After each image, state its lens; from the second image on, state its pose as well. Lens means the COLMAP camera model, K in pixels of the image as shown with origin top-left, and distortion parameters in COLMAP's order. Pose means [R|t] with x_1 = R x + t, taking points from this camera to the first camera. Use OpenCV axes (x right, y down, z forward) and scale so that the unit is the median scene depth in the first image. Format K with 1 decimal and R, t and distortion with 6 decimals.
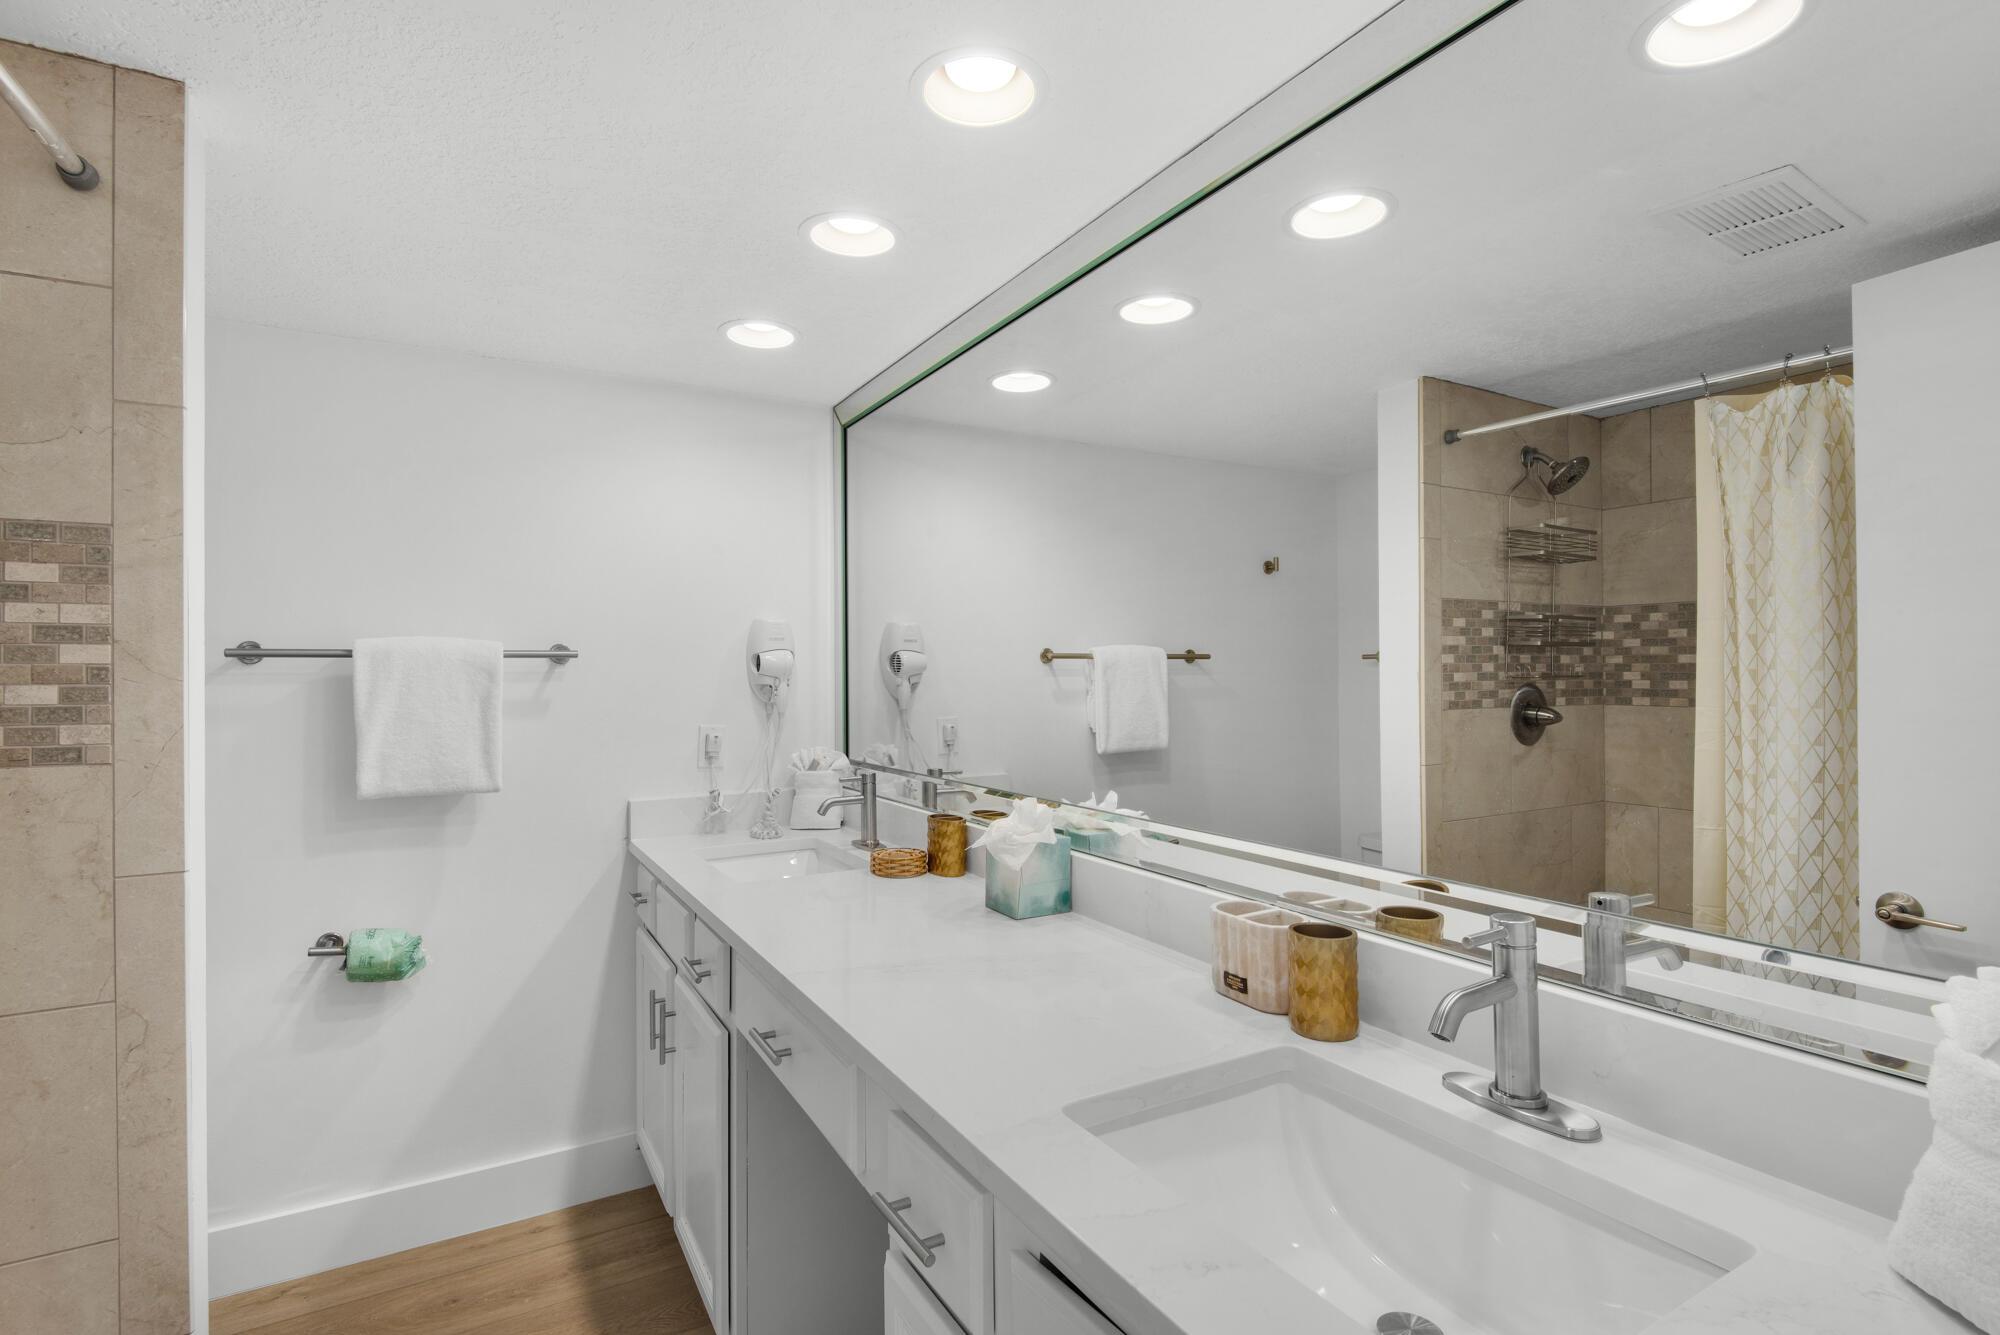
lens RADIAL K [[951.0, 0, 998.2], [0, 951.0, 676.6], [0, 0, 1]] dist [0.025226, -0.023887]
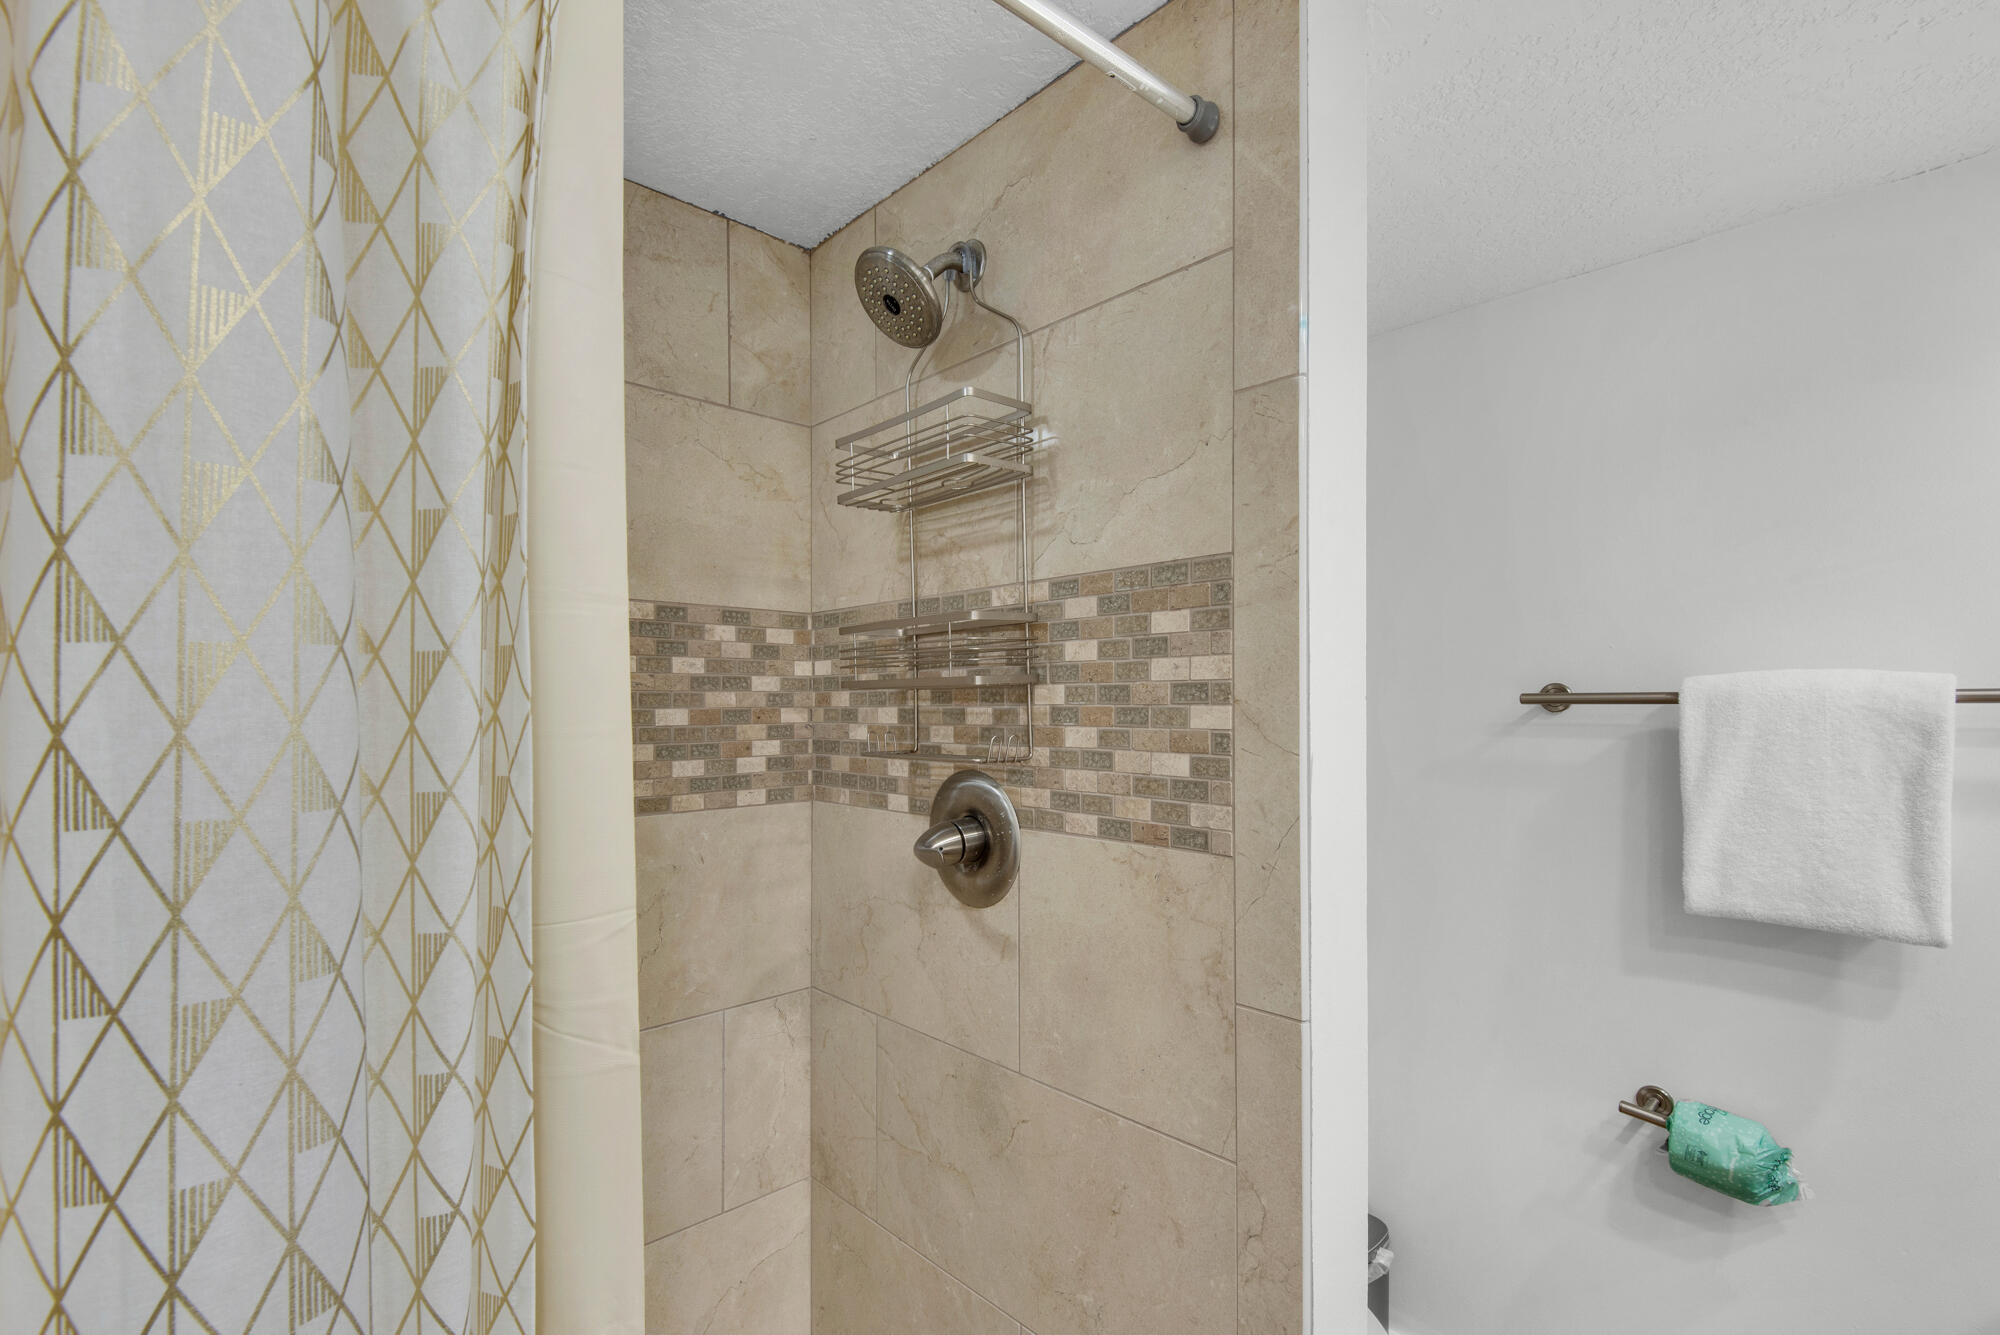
lens RADIAL K [[919.0, 0, 1009.7], [0, 919.0, 707.0], [0, 0, 1]] dist [0.026025, -0.016497]
pose [[0.229596, 0.004890, -0.973274, -0.232647], [-0.000351, 0.999988, 0.004942, -0.035688], [0.973286, -0.000793, 0.229595, 0.645813]]
